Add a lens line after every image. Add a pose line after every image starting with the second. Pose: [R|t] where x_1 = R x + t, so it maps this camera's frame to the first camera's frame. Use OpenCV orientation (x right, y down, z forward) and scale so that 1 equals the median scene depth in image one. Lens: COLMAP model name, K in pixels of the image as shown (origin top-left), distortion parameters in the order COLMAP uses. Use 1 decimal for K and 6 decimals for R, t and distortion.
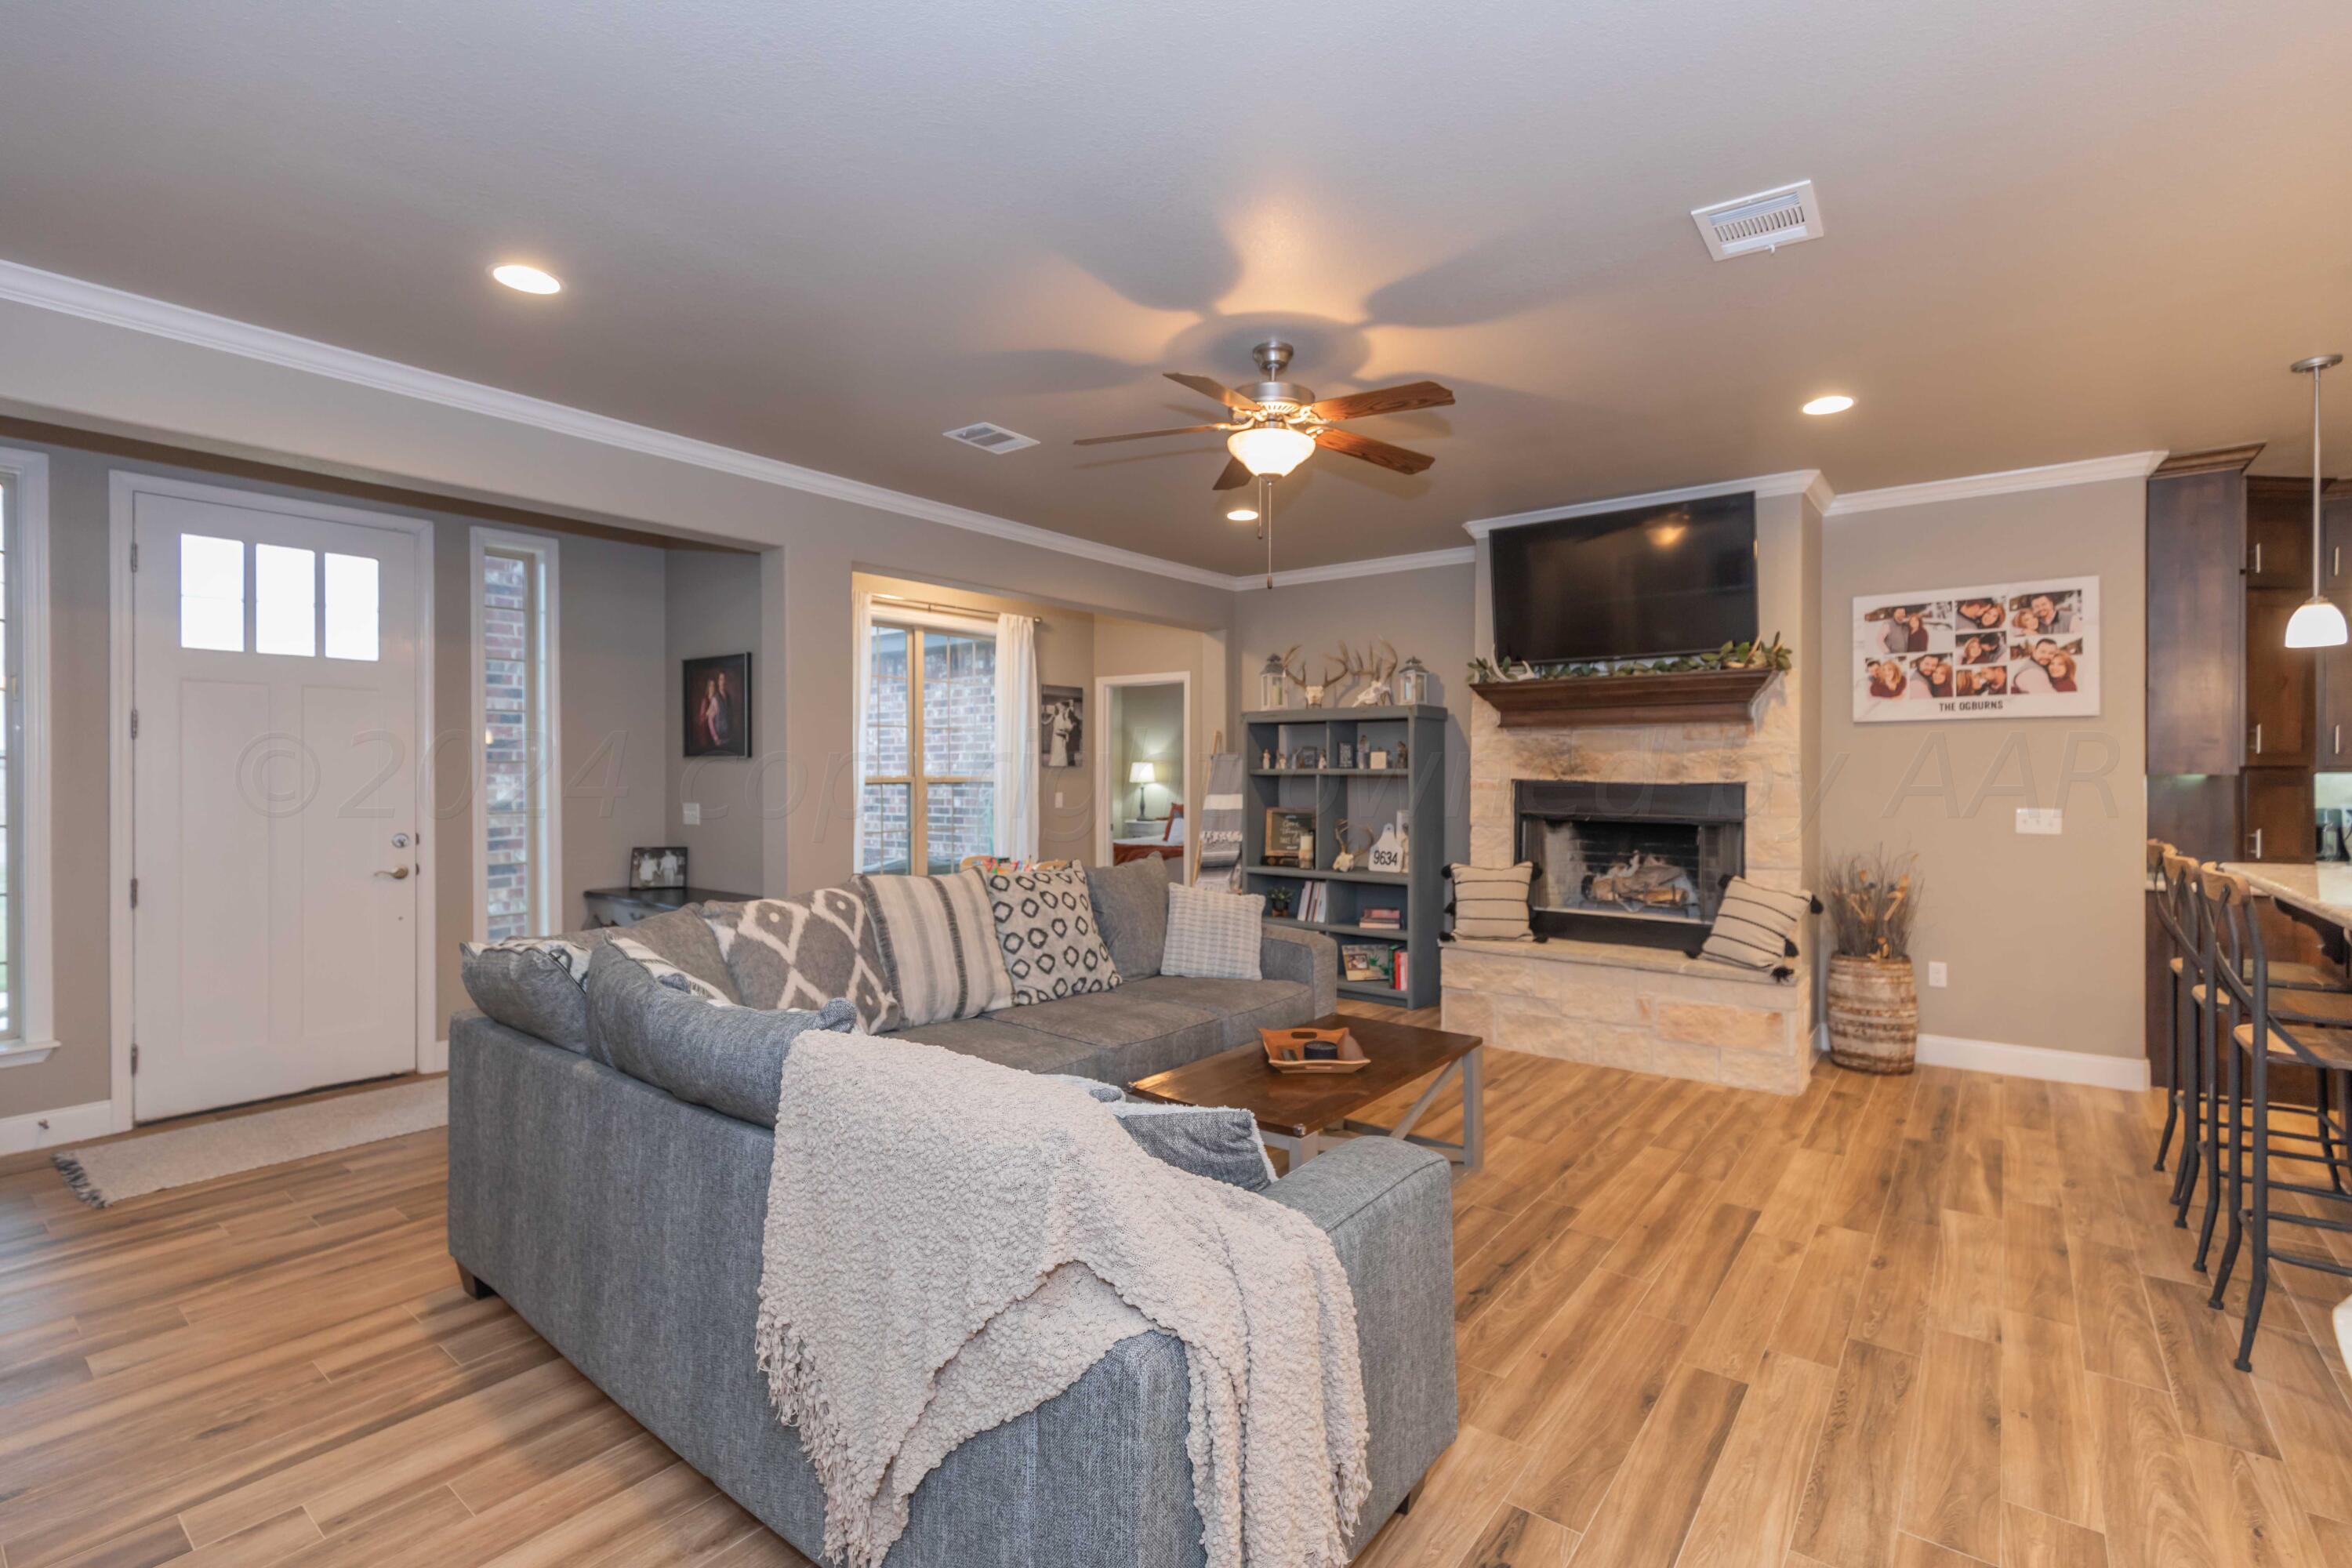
lens RADIAL K [[1029.2, 0, 1239.5], [0, 1029.2, 768.7], [0, 0, 1]] dist [0.010619, 0.000017]
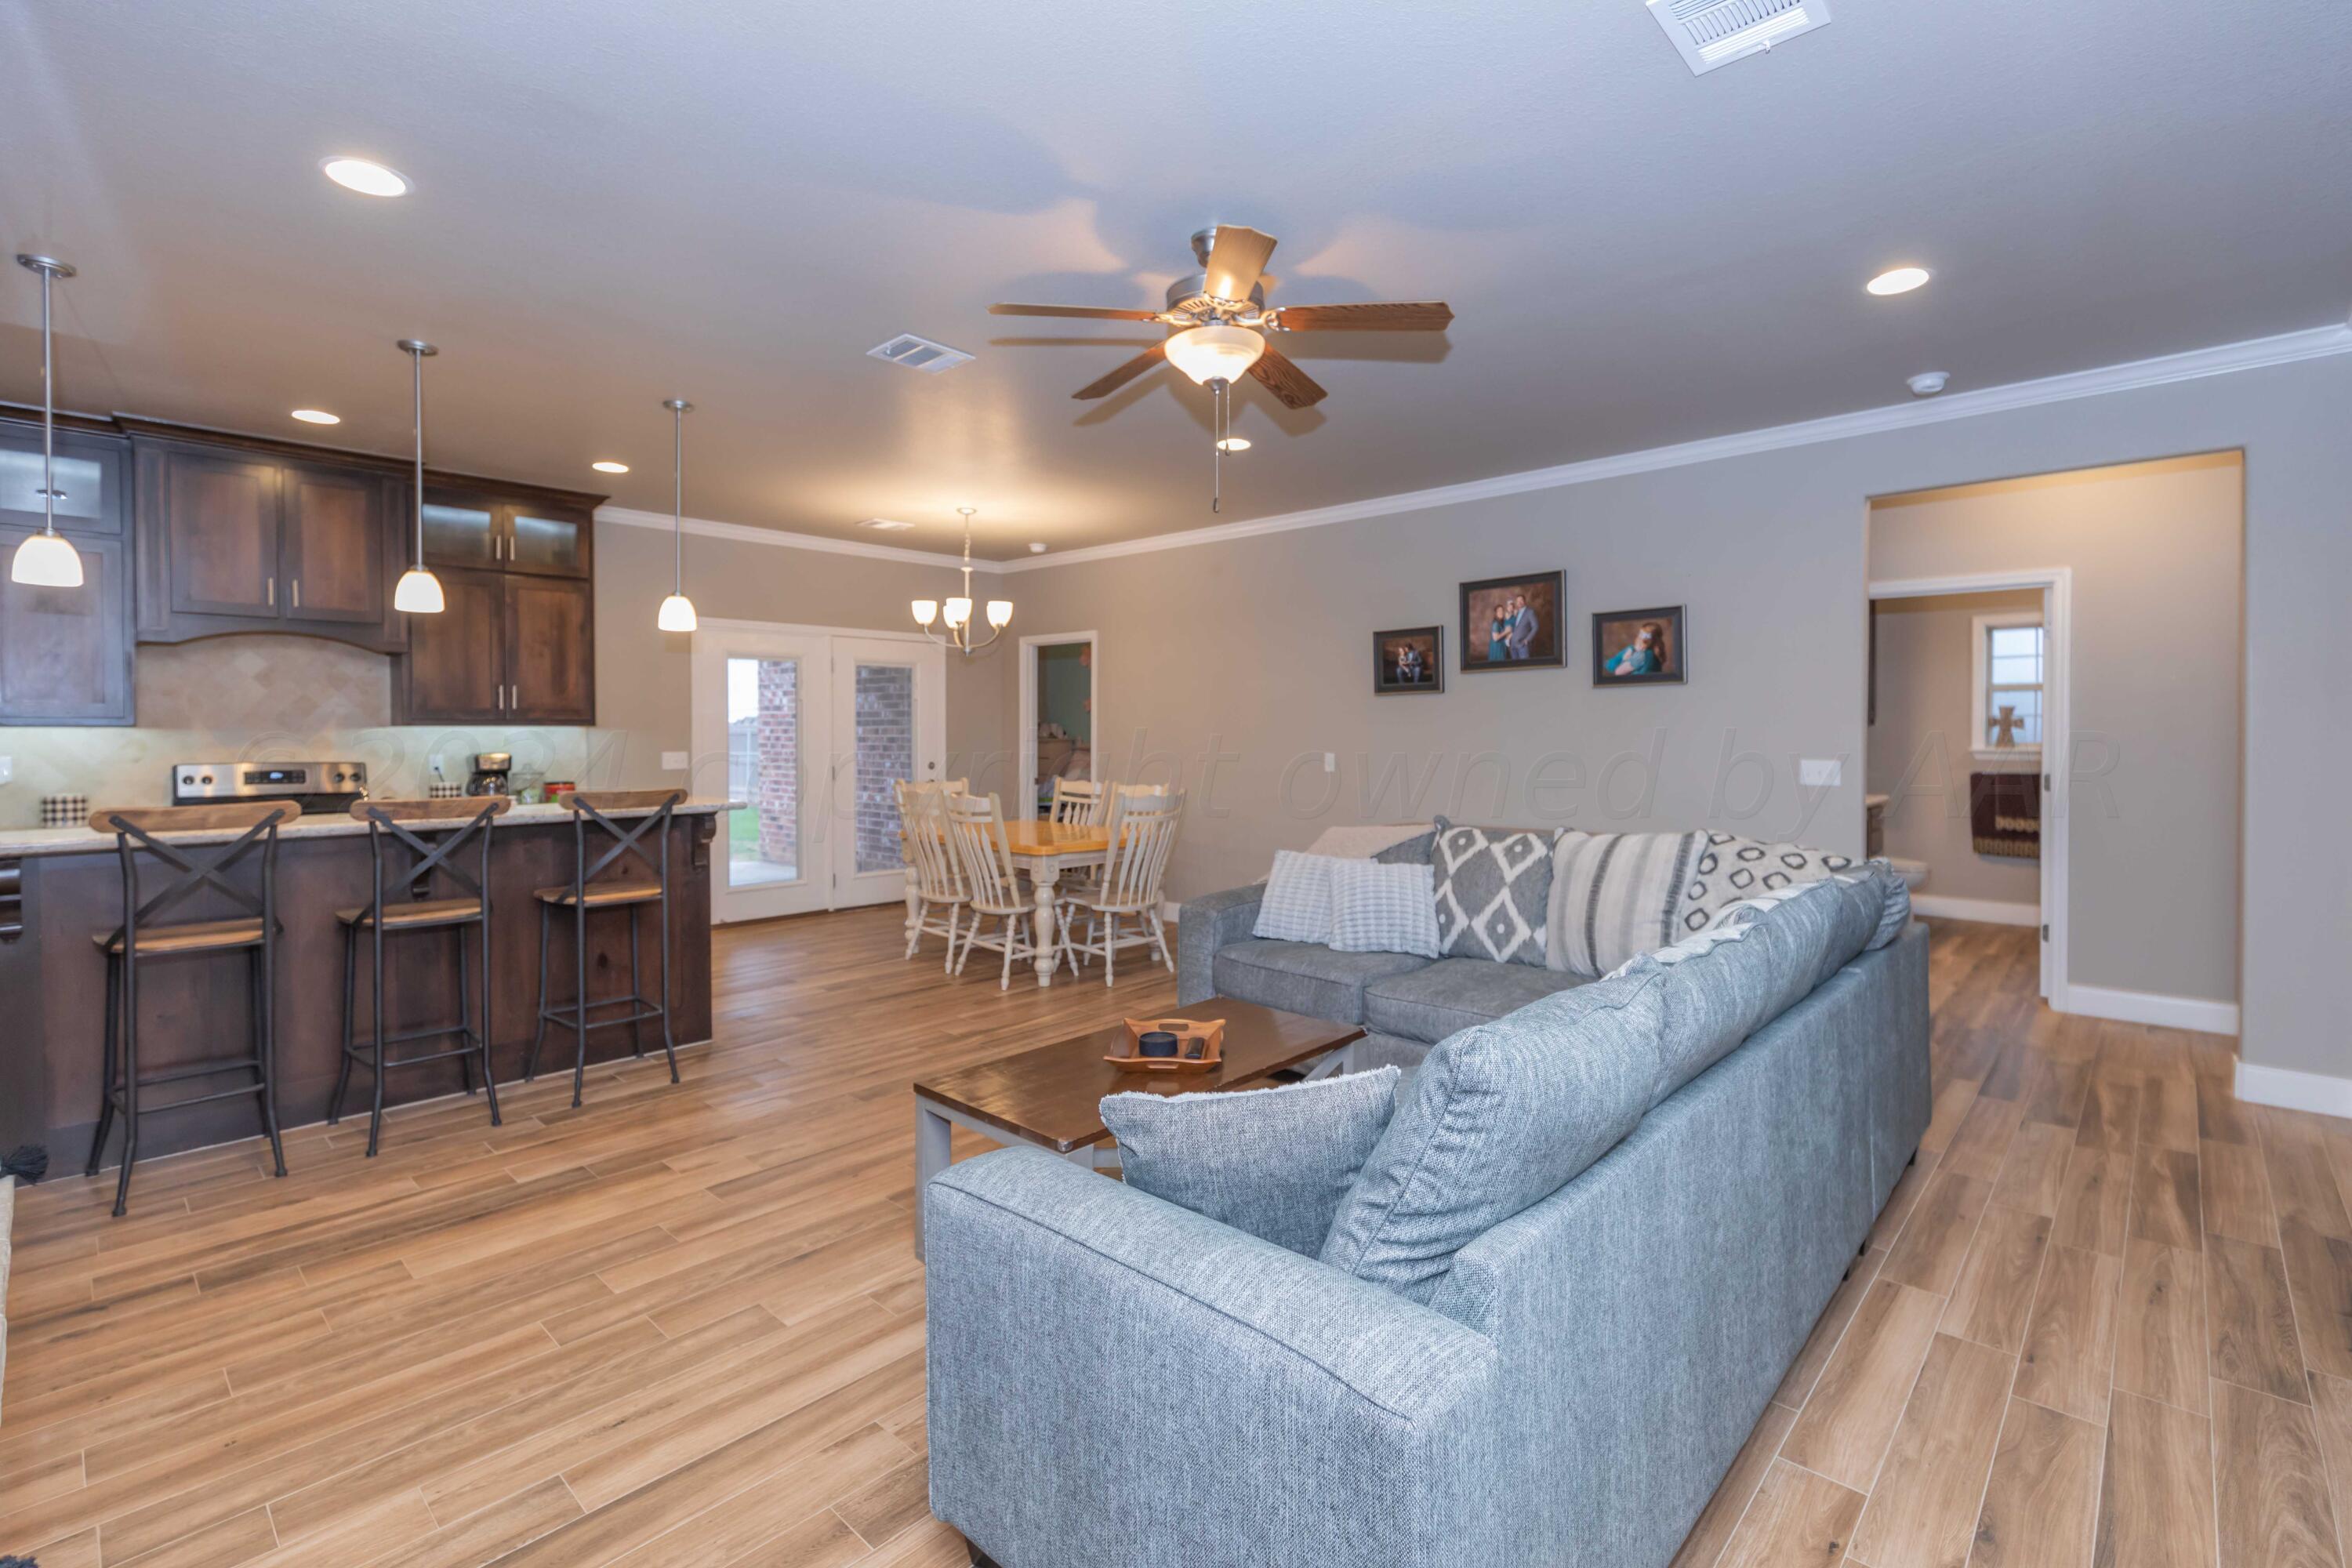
lens RADIAL K [[1144.5, 0, 1182.6], [0, 1144.5, 732.2], [0, 0, 1]] dist [0.023140, -0.000012]
pose [[-0.990441, 0.002704, 0.137914, -0.051783], [0.002242, 0.999991, -0.003508, 0.009979], [-0.137922, -0.003165, -0.990438, 1.365718]]
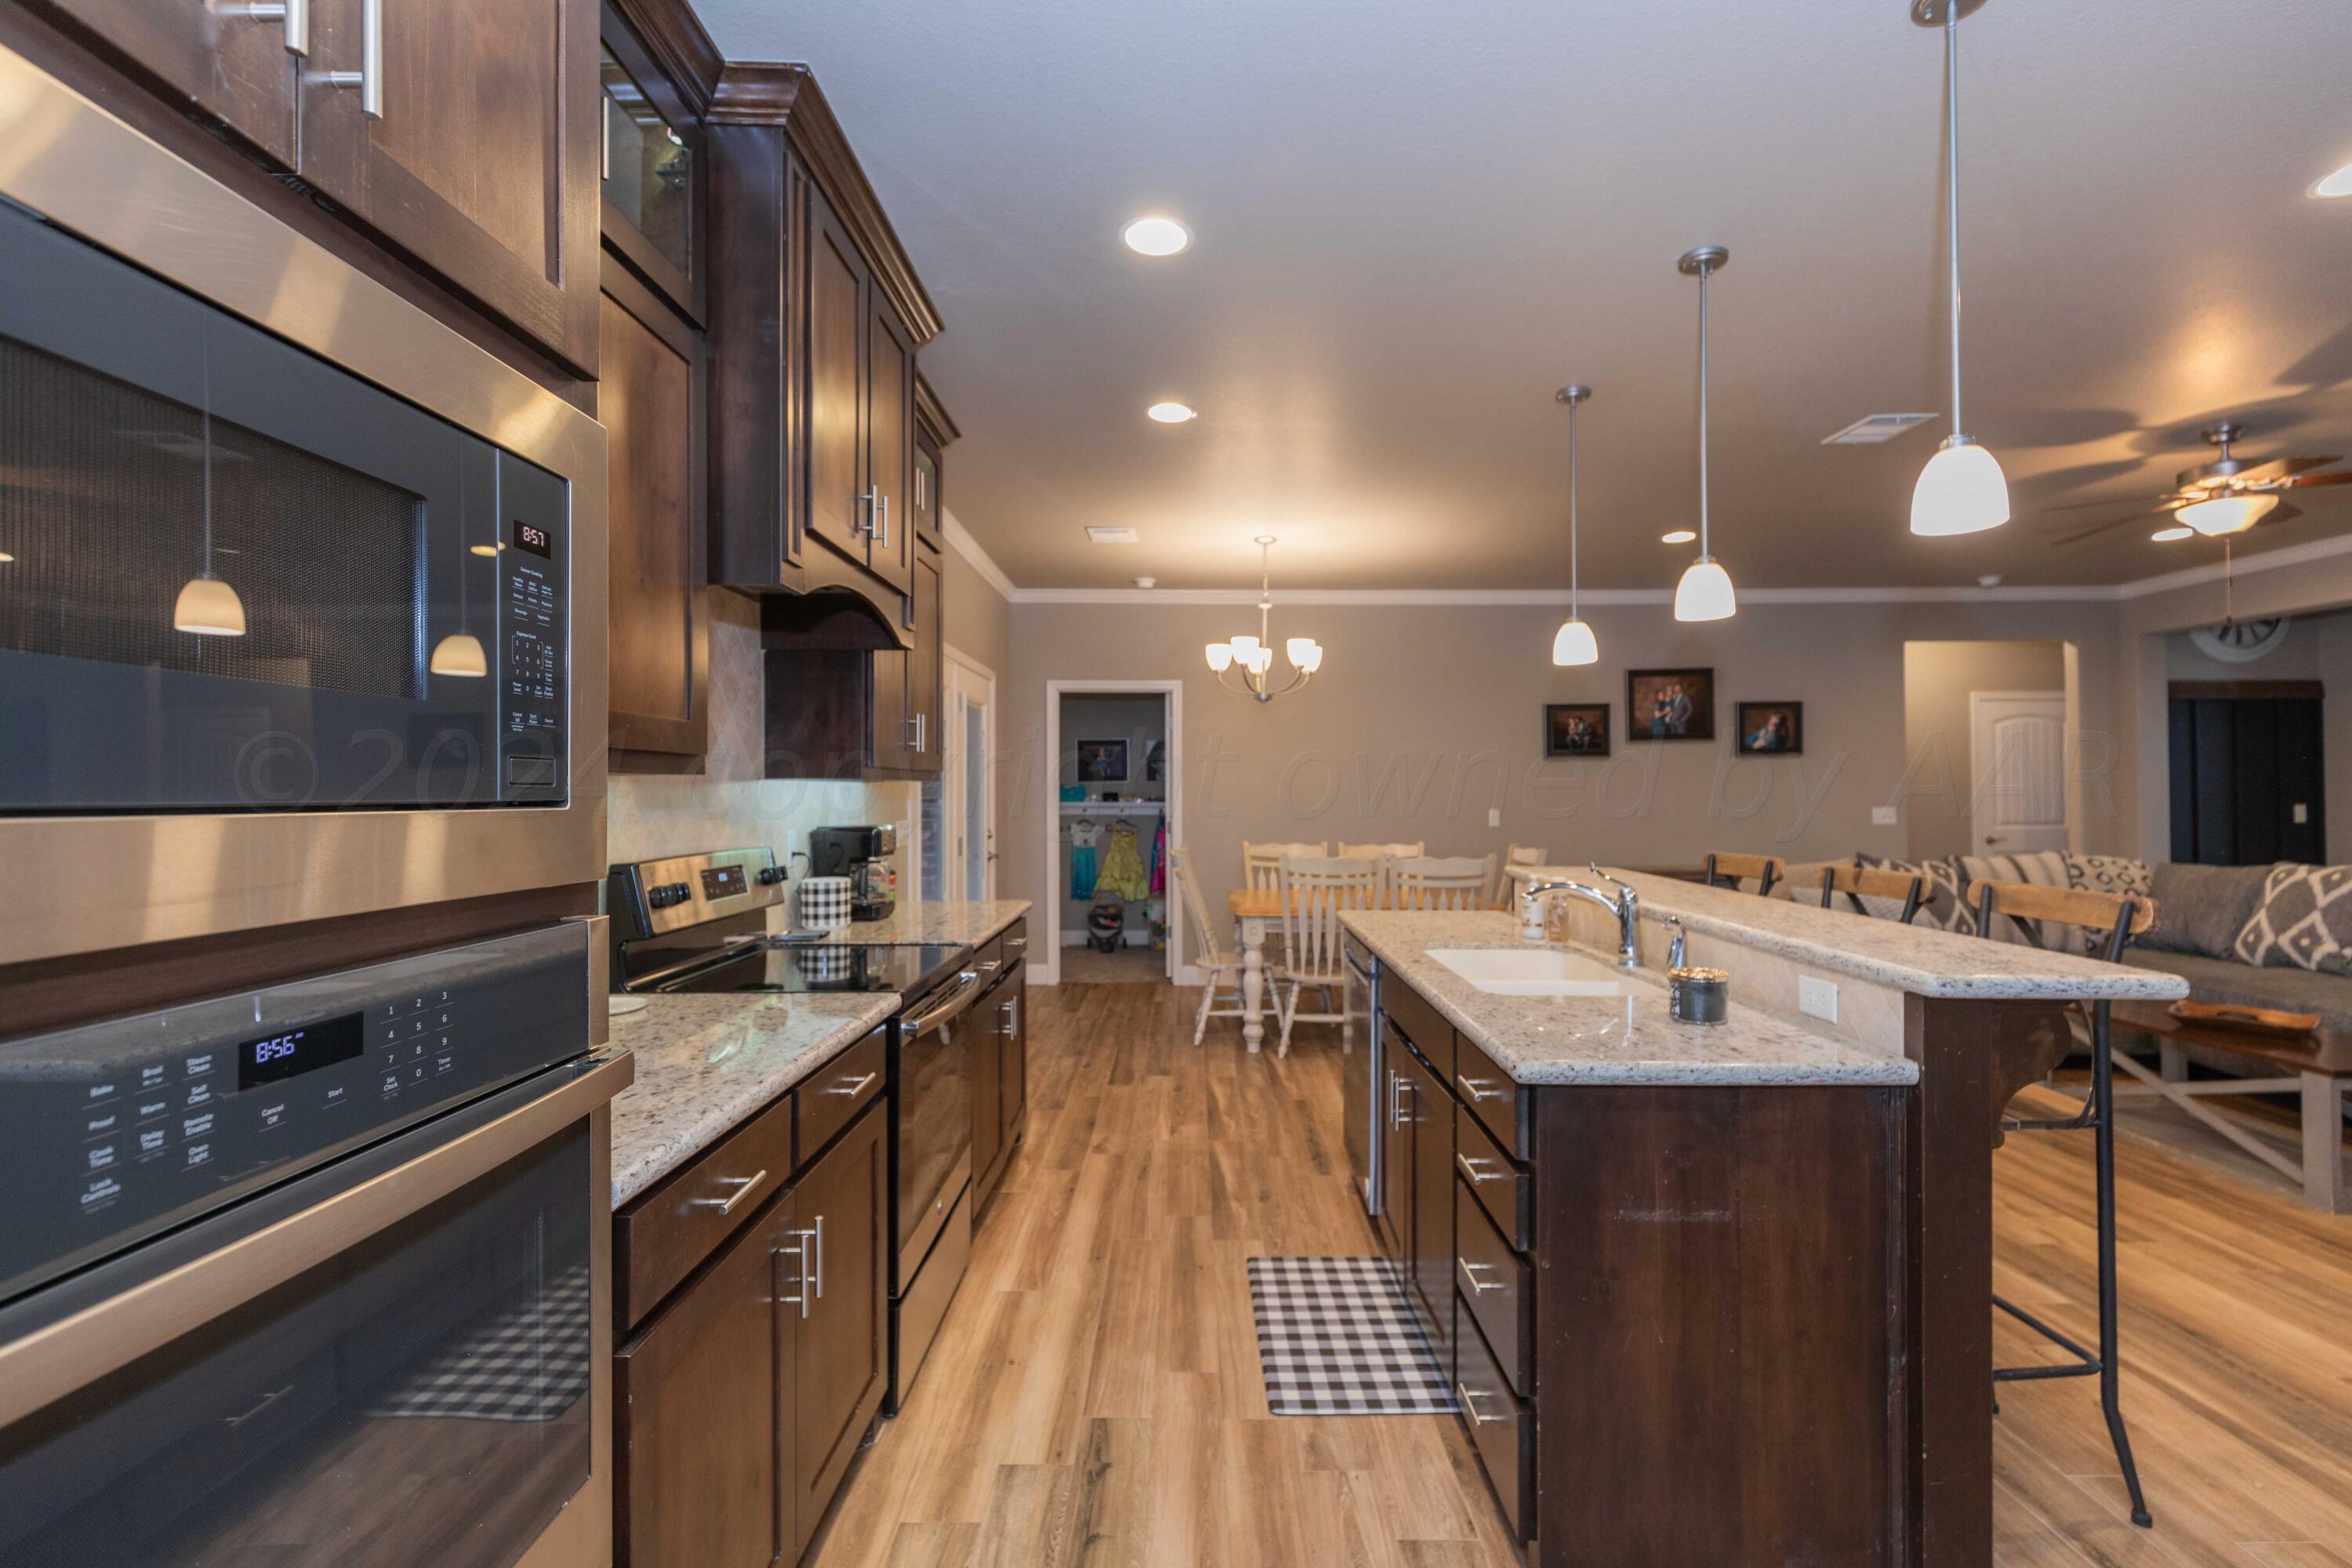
lens RADIAL K [[1092.5, 0, 1176.0], [0, 1092.5, 784.0], [0, 0, 1]] dist [-0.001344, -0.001058]
pose [[-0.795764, -0.000328, -0.605607, 1.230102], [0.007949, 0.999908, -0.010986, 0.009164], [0.605555, -0.013556, -0.795688, 0.875893]]
